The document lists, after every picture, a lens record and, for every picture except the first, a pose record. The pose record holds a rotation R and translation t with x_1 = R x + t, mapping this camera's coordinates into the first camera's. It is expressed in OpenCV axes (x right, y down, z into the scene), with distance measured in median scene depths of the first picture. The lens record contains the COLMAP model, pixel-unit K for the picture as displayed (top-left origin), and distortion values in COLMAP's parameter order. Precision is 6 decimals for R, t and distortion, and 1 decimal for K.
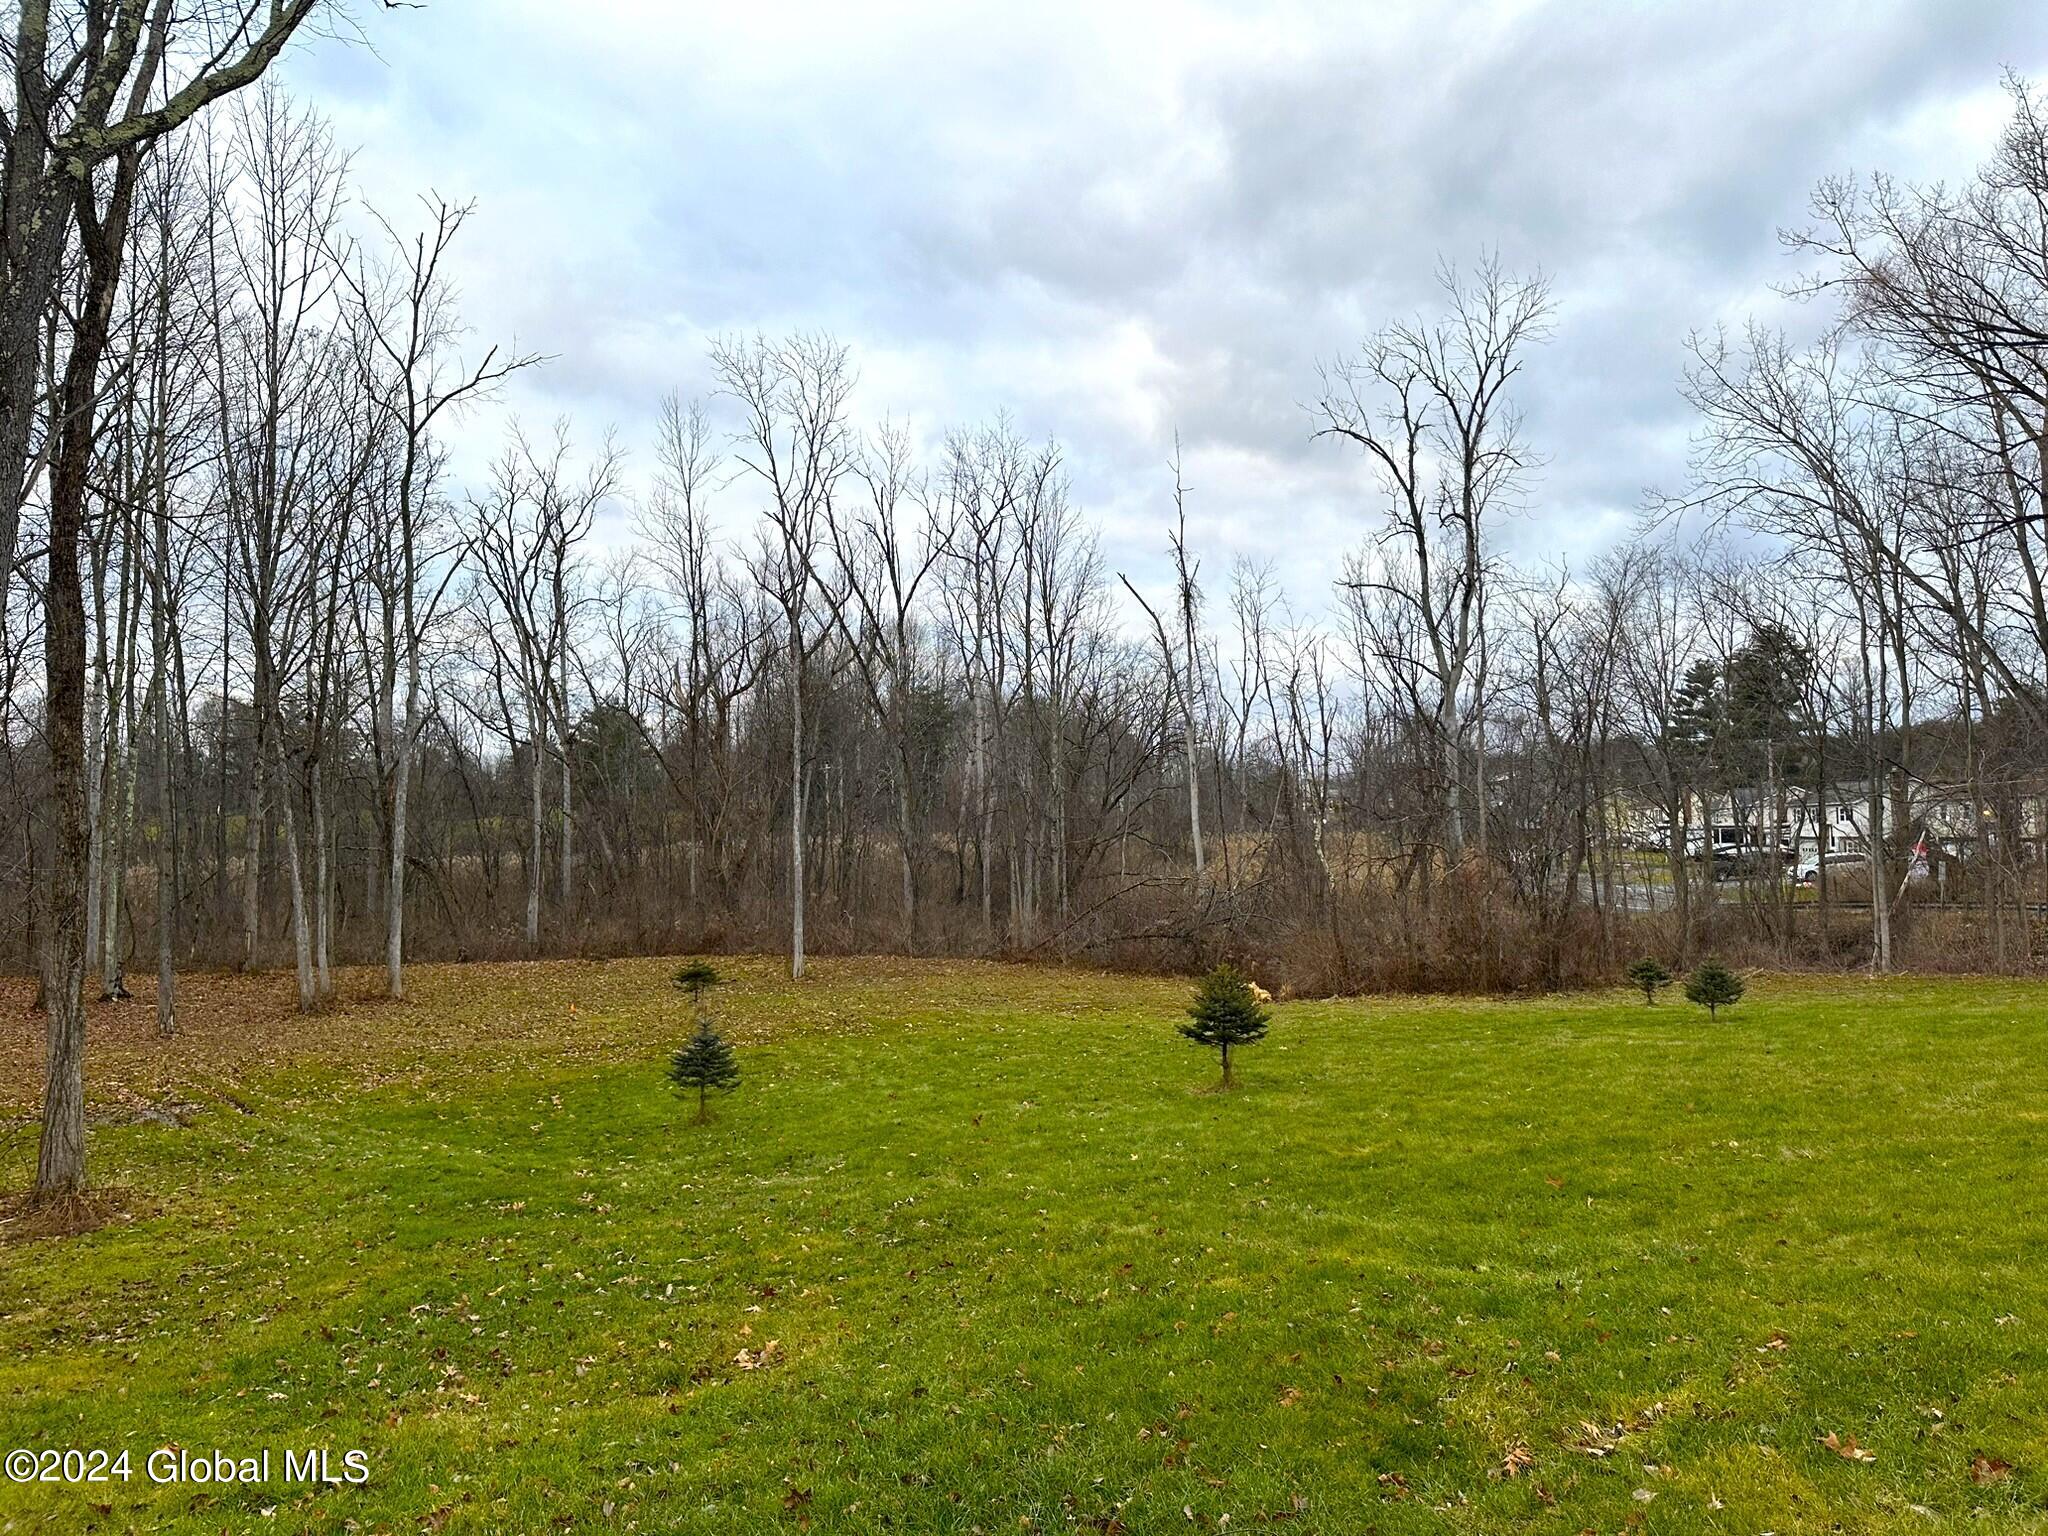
lens RADIAL K [[1424.2, 0, 1035.7], [0, 1424.2, 756.4], [0, 0, 1]] dist [0.042452, -0.023805]
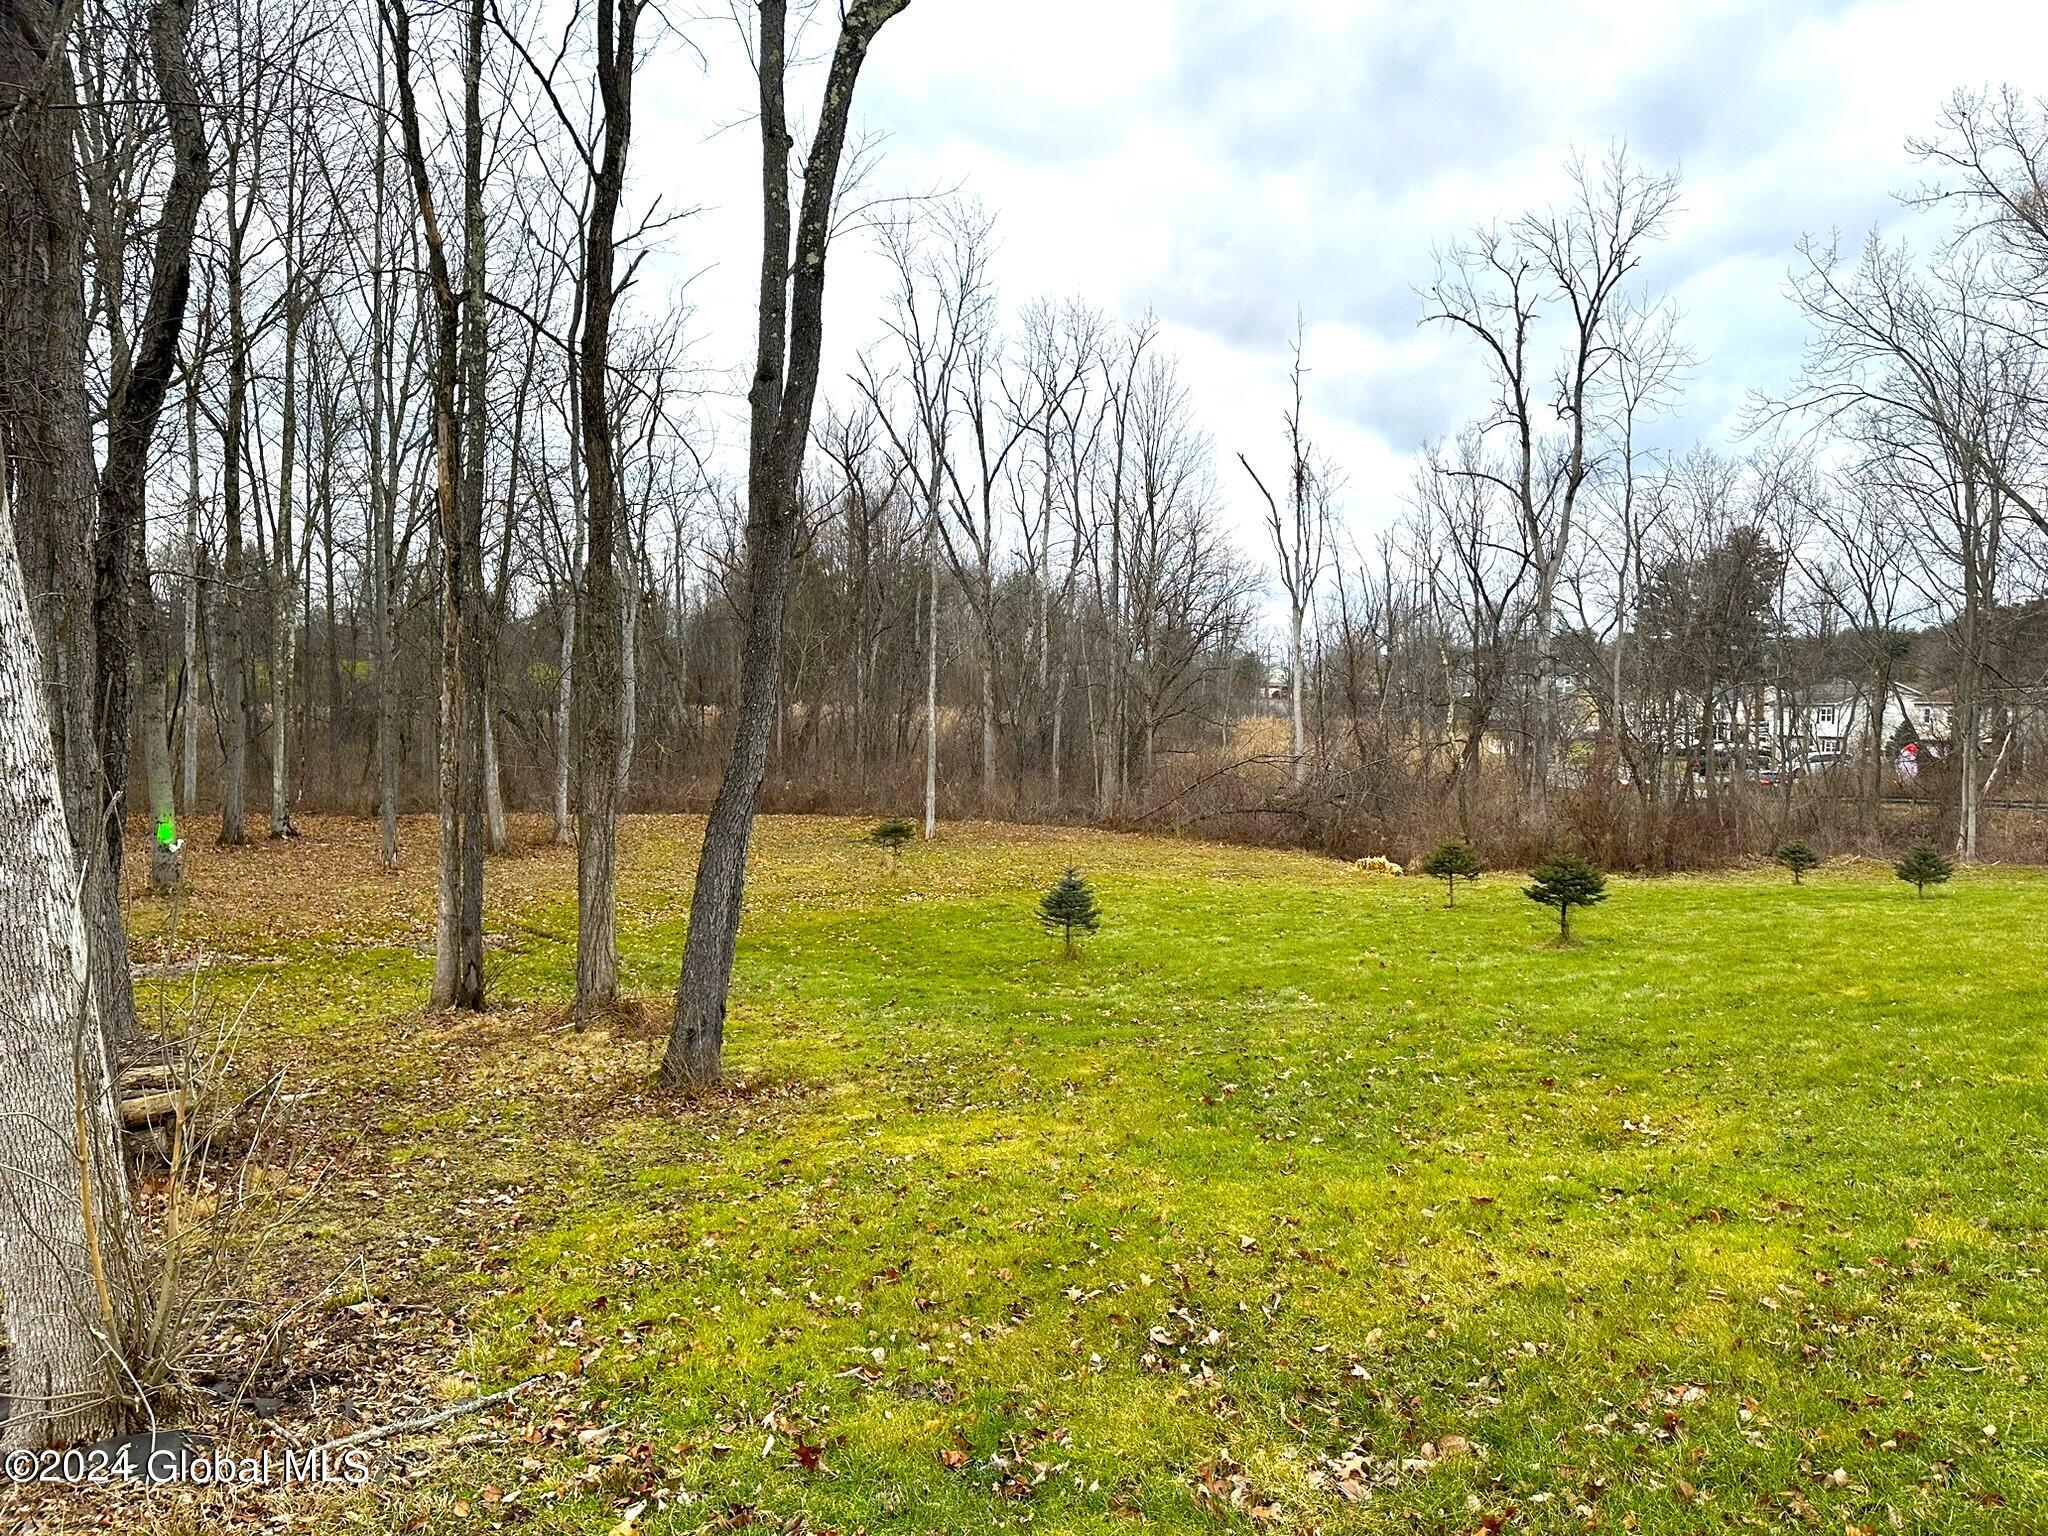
lens RADIAL K [[1422.9, 0, 1022.3], [0, 1422.9, 779.0], [0, 0, 1]] dist [-0.003752, -0.004932]
pose [[0.998937, 0.031347, 0.033805, -0.082052], [-0.034648, 0.994186, 0.101953, 0.002749], [-0.030412, -0.103016, 0.994215, -0.013107]]
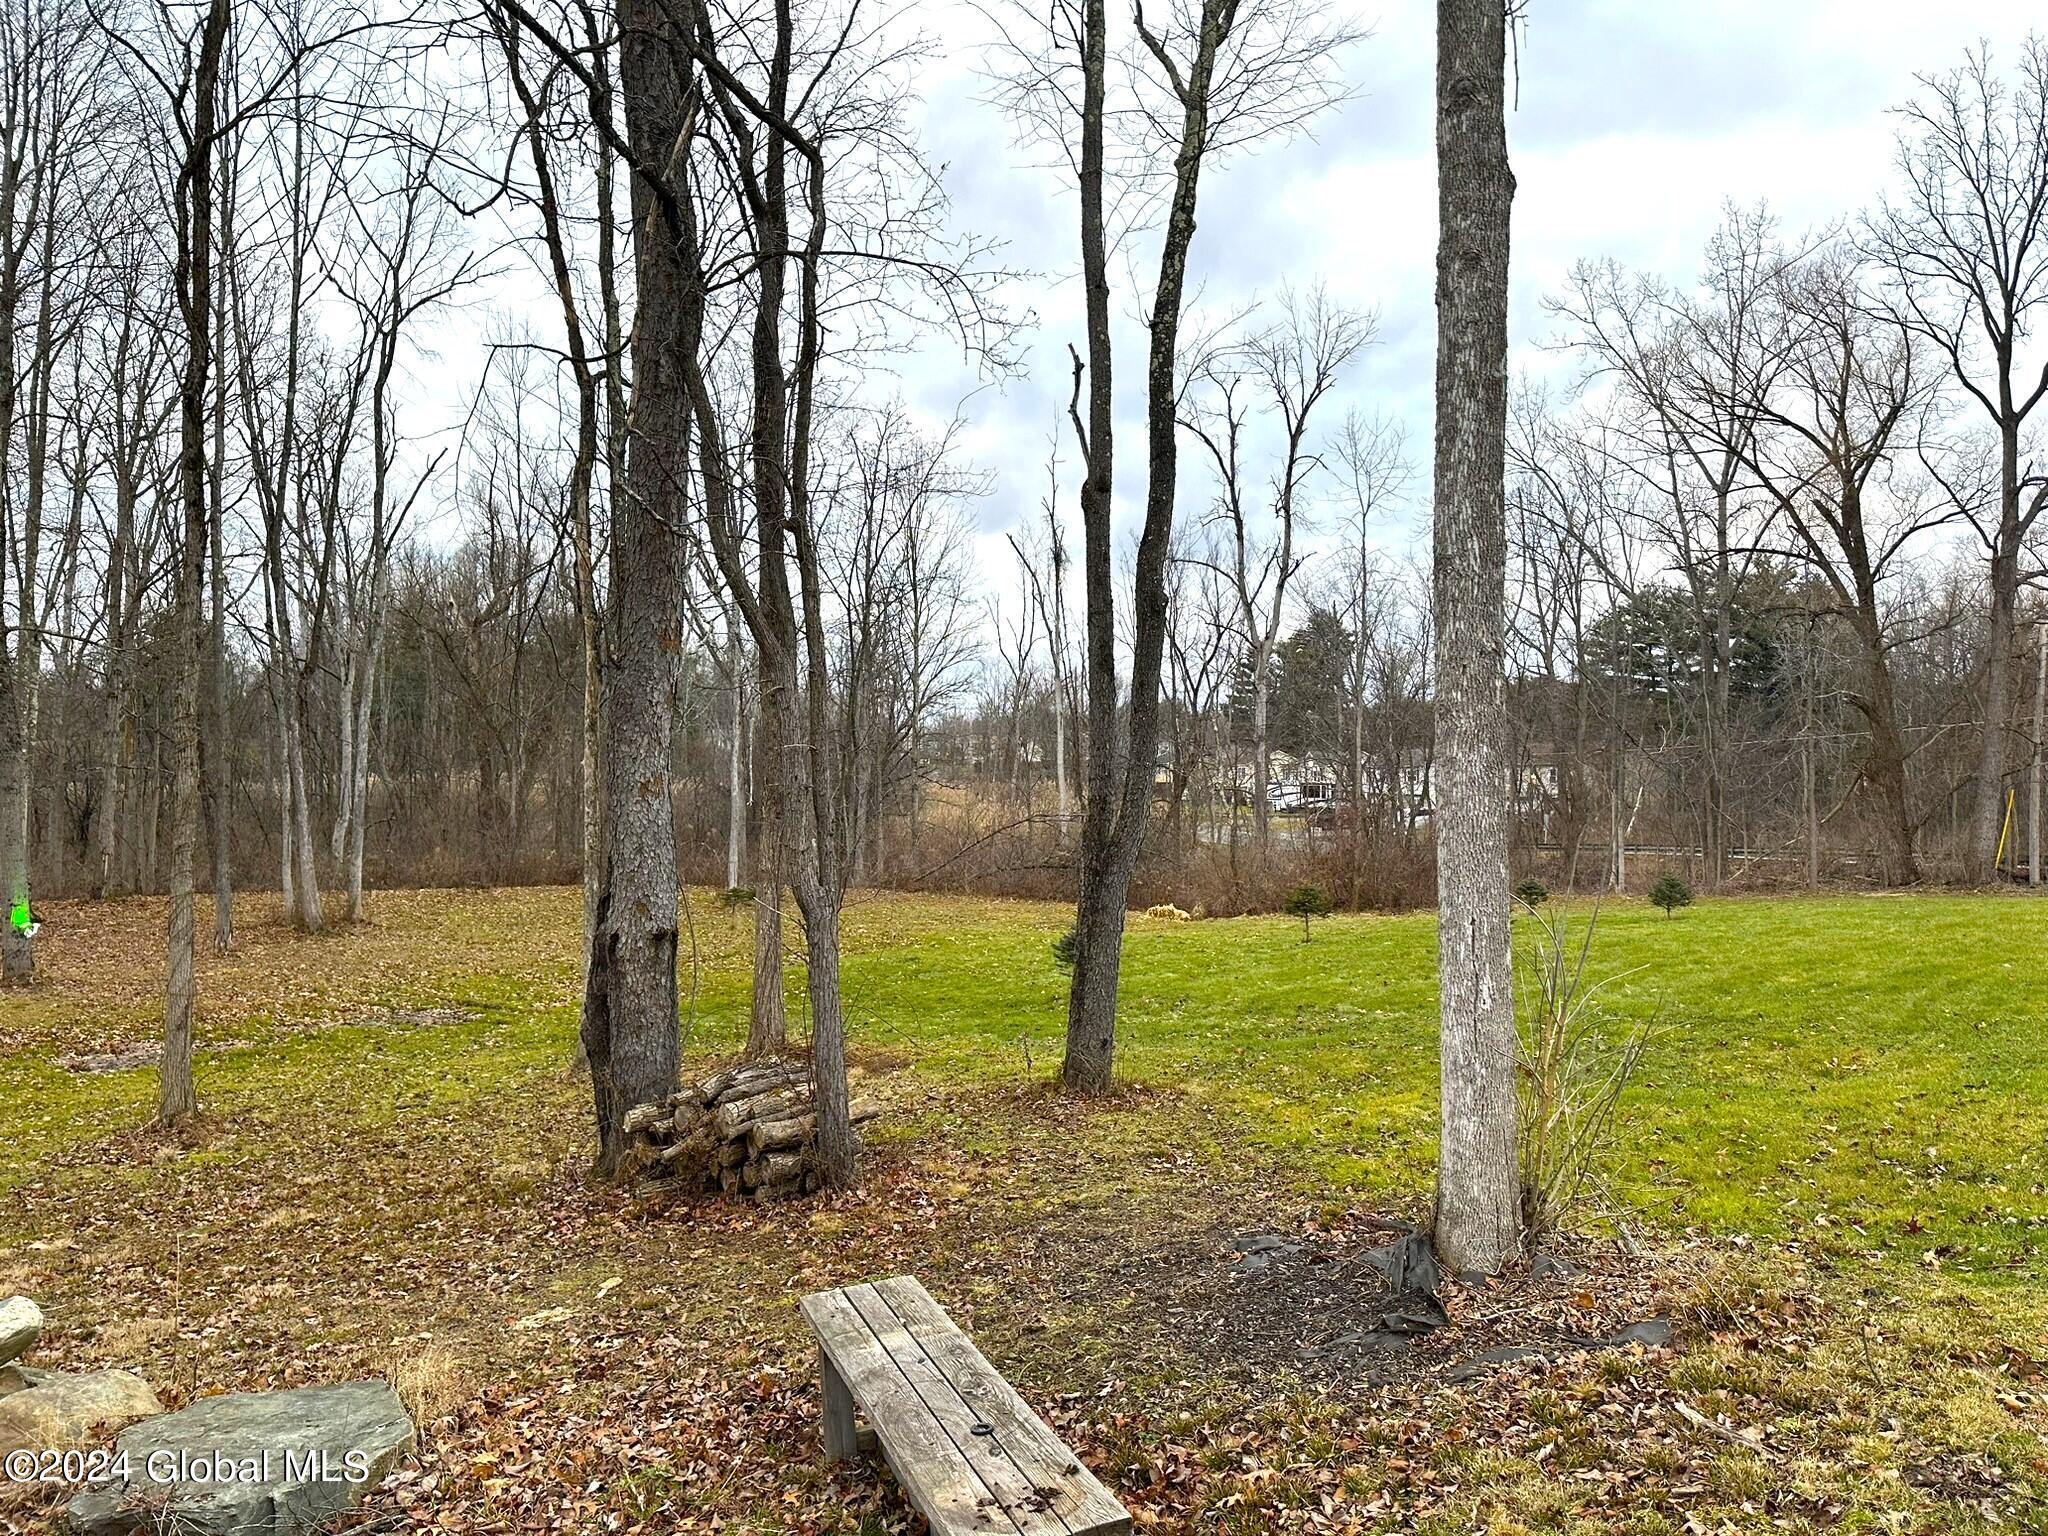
lens RADIAL K [[1414.4, 0, 1024.0], [0, 1414.4, 768.0], [0, 0, 1]] dist [0.056343, -0.003534]
pose [[0.951531, 0.027760, 0.306298, -0.172071], [-0.041006, 0.998477, 0.036895, 0.005798], [-0.304808, -0.047667, 0.951220, -0.028374]]
